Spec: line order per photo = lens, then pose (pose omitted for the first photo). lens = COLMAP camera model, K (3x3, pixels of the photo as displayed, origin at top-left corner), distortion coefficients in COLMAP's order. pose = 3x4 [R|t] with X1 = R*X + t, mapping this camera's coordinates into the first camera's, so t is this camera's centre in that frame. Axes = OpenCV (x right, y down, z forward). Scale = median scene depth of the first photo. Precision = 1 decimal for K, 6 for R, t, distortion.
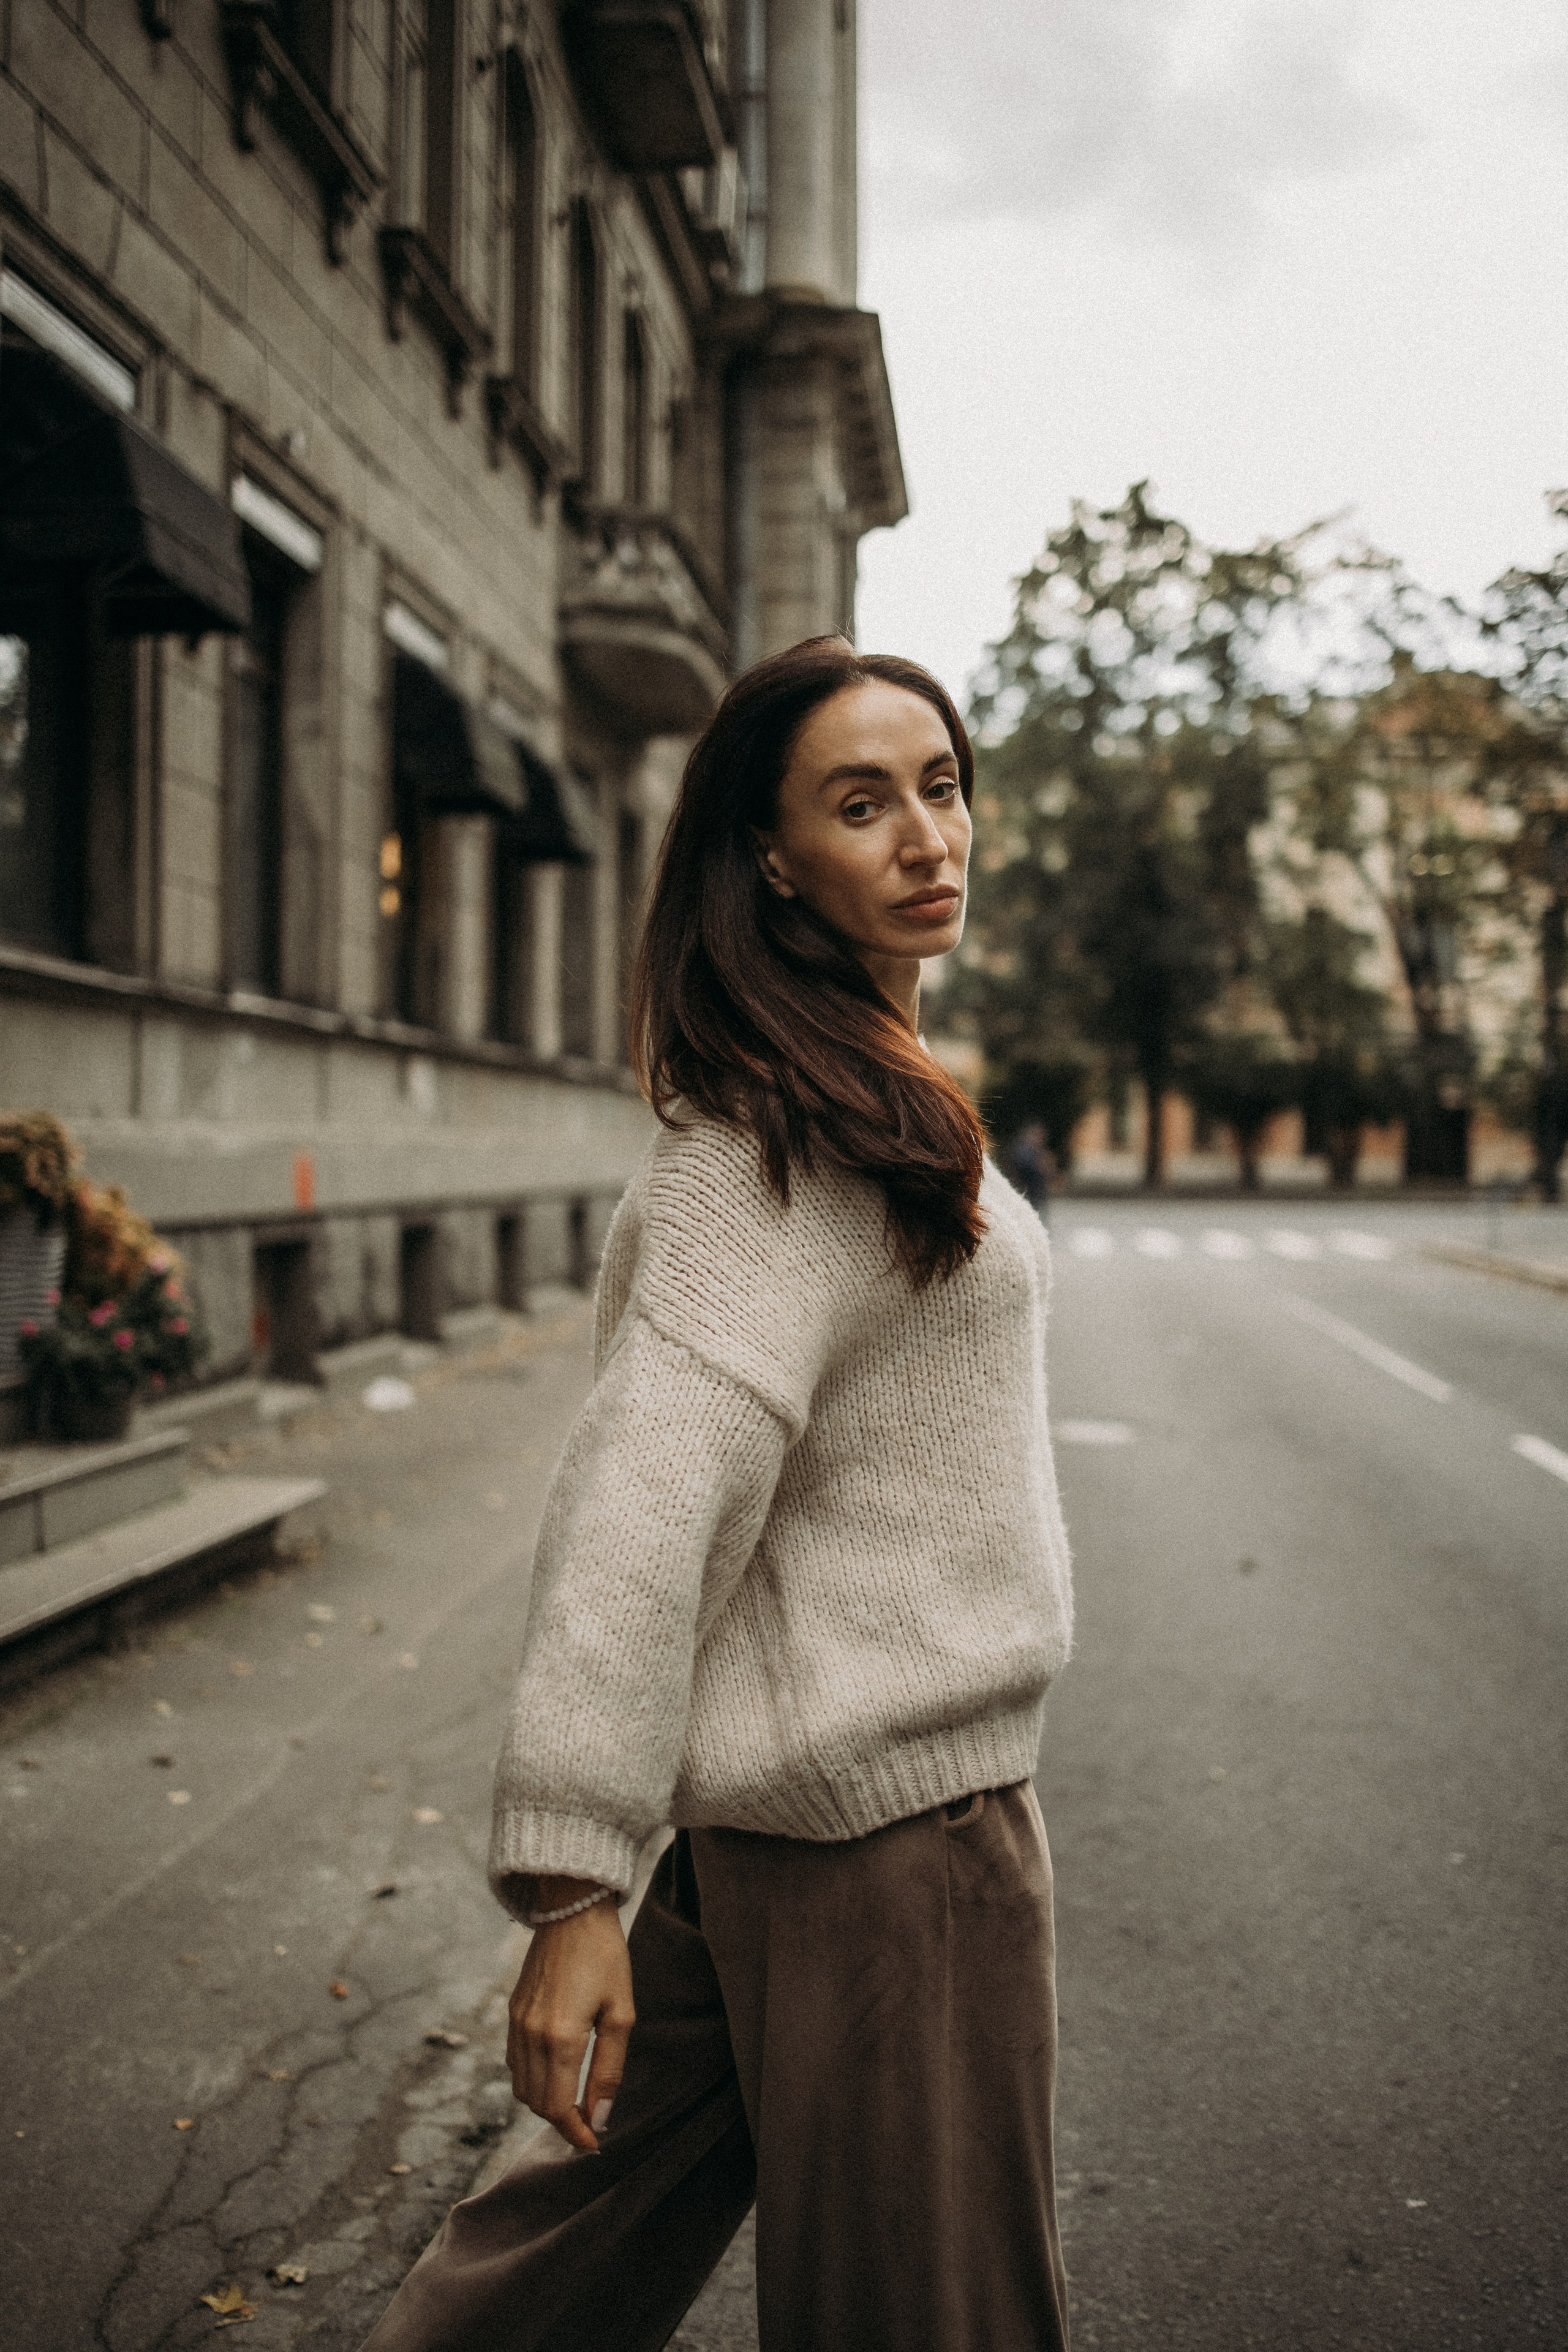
lens RADIAL K [[2284.1, 0, 784.3], [0, 2284.1, 1266.8], [0, 0, 1]] dist [-0.099028, 0.027688]
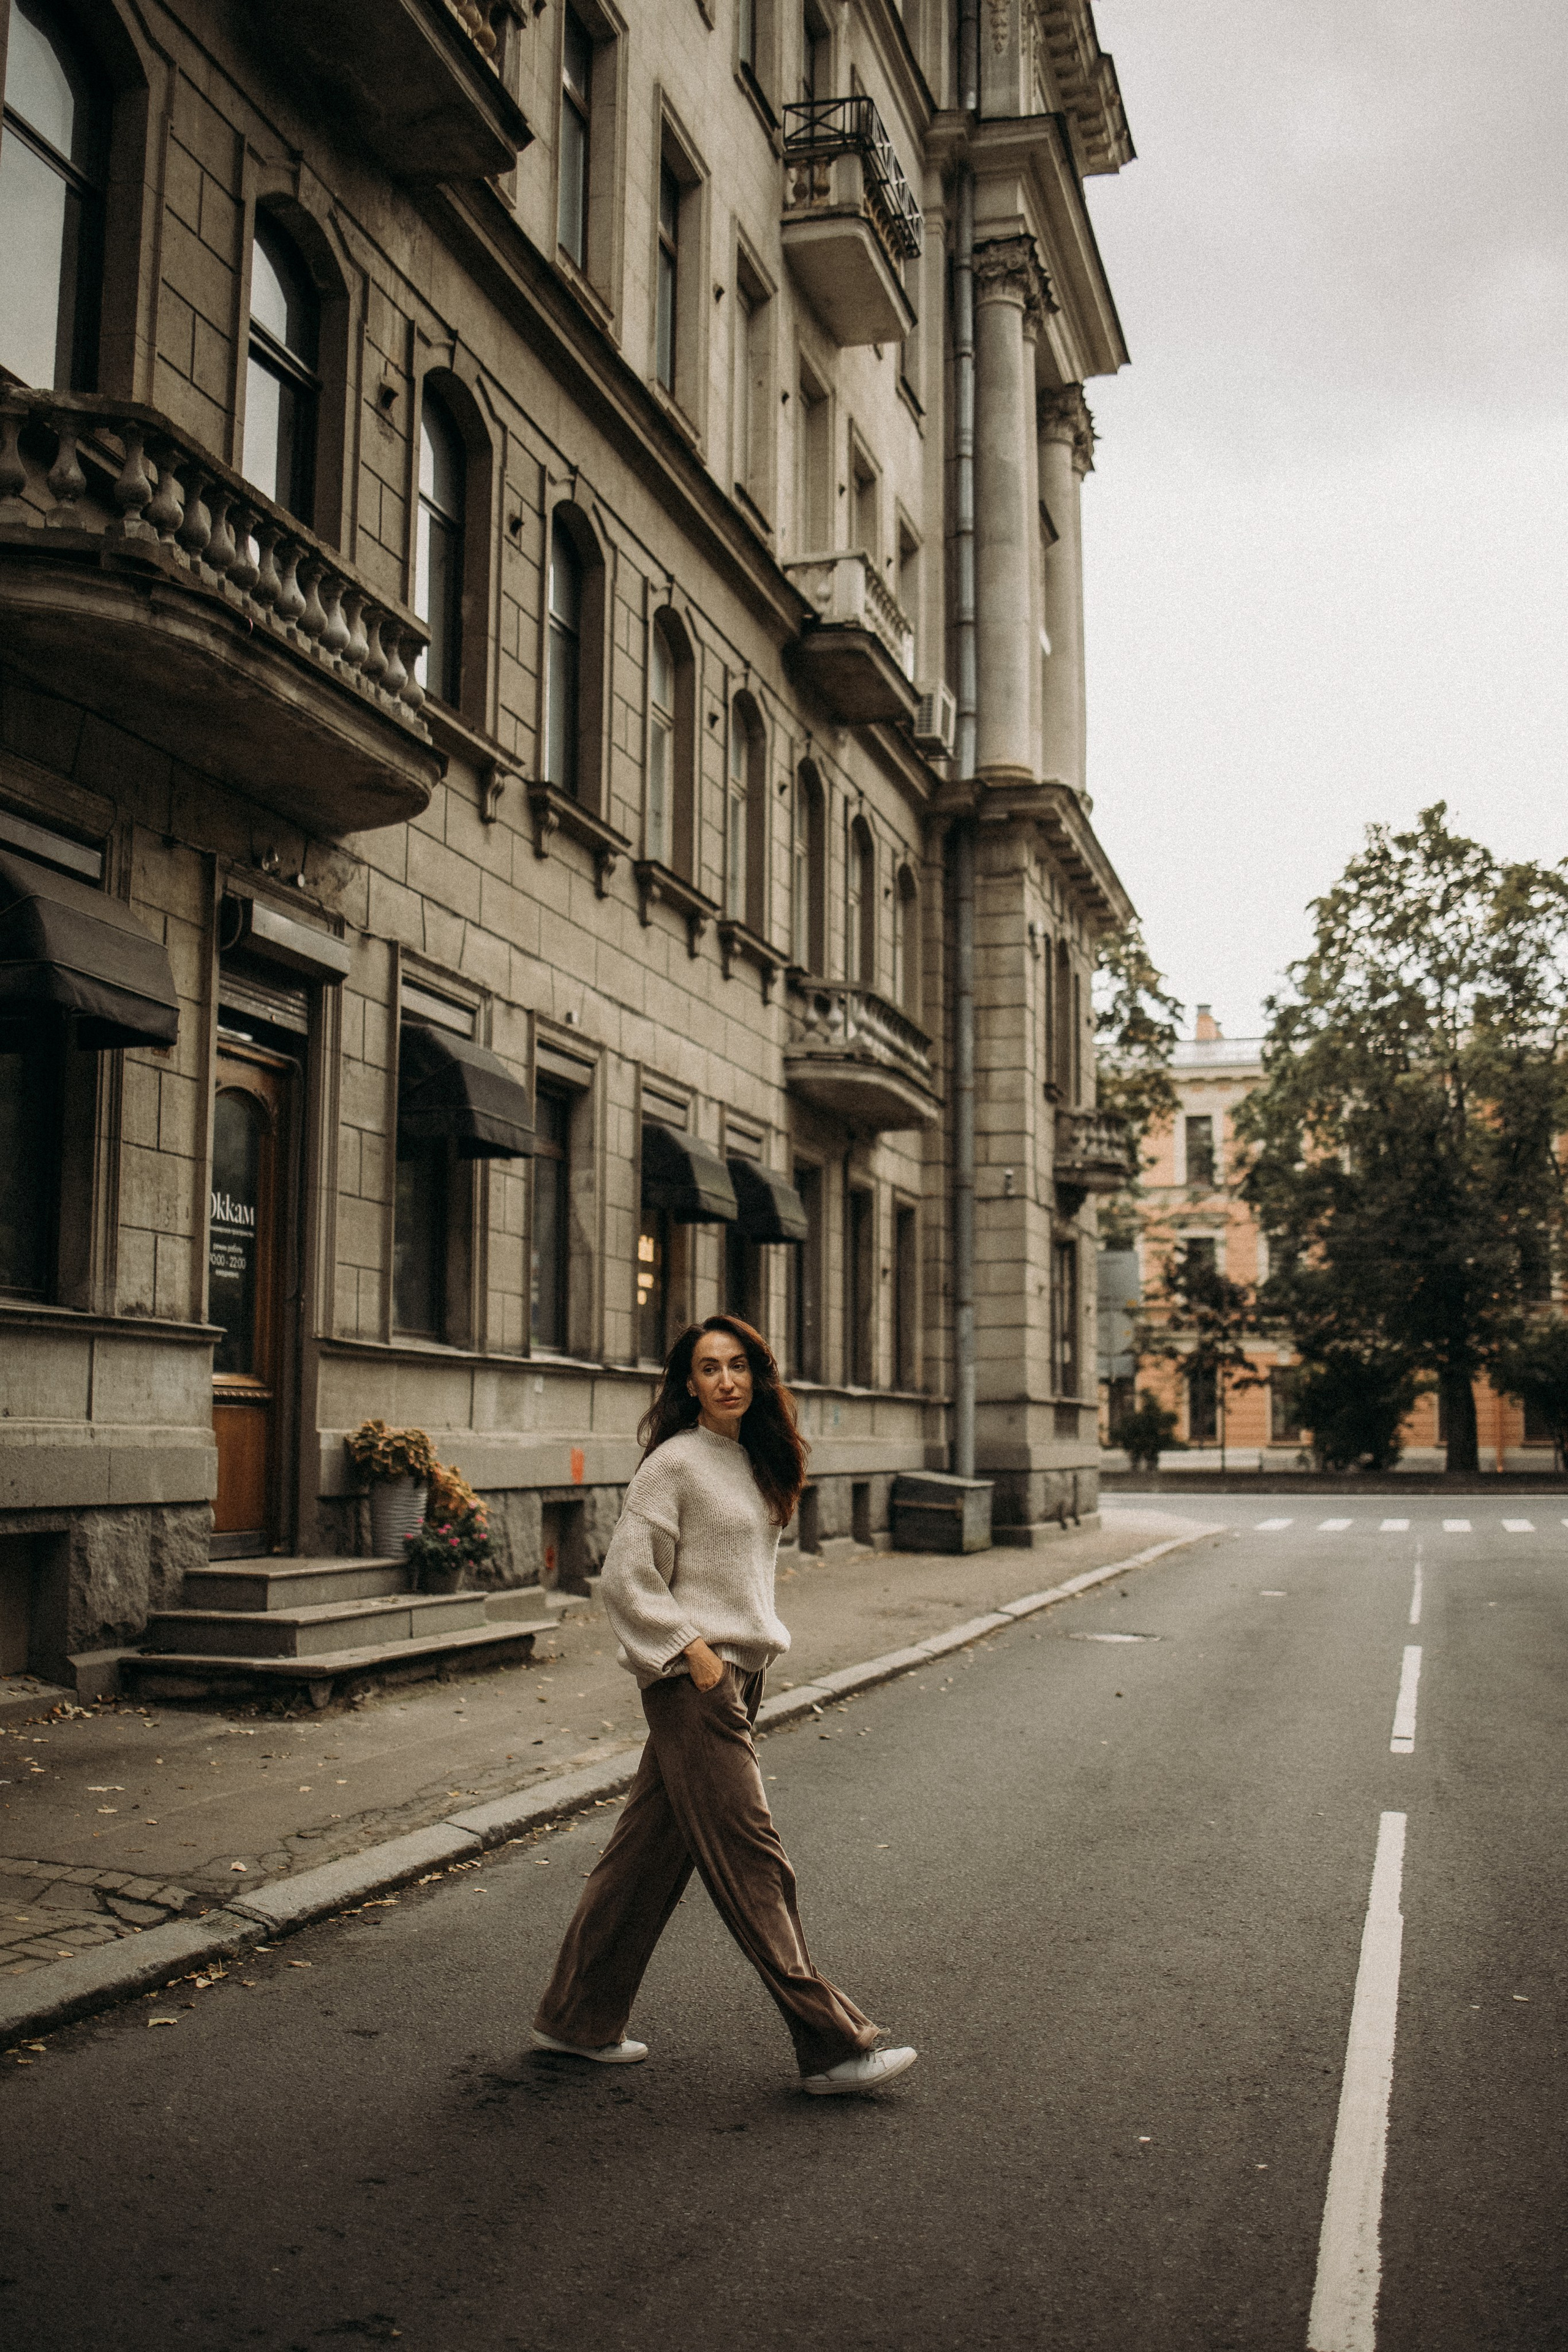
lens RADIAL K [[2284.1, 0, 784.3], [0, 2284.1, 1266.8], [0, 0, 1]] dist [-0.099028, 0.027688]
pose [[0.986700, -0.016060, -0.161758, 0.164229], [-0.004701, 0.991872, -0.127154, 0.022879], [0.162485, 0.126223, 0.978604, -0.480813]]
